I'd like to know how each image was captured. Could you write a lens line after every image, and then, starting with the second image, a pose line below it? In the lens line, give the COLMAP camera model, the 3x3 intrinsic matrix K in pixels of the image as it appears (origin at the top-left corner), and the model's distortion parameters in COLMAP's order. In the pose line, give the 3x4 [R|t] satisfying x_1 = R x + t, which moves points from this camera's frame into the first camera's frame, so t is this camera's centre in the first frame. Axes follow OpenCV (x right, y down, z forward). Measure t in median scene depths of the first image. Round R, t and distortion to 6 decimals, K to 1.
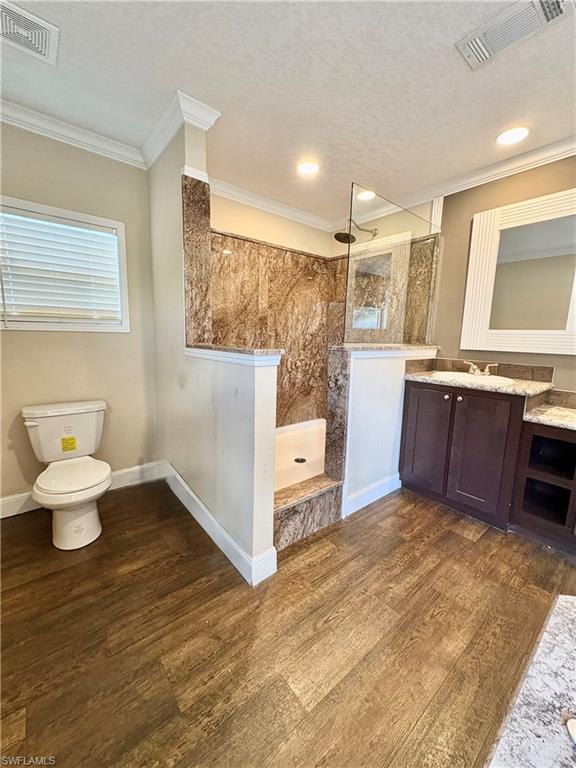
lens RADIAL K [[306.9, 0, 288.0], [0, 306.9, 384.0], [0, 0, 1]] dist [-0.000363, 0.000682]
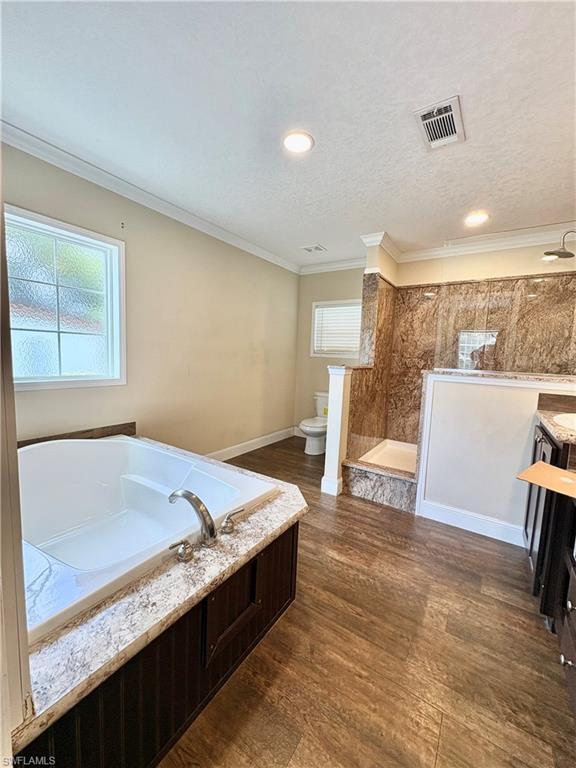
lens RADIAL K [[306.9, 0, 288.0], [0, 306.9, 384.0], [0, 0, 1]] dist [-0.000363, 0.000682]
pose [[0.288767, 0.083201, -0.953777, 1.293040], [-0.180201, 0.983135, 0.031204, -0.004694], [0.940288, 0.162861, 0.298890, 0.117547]]
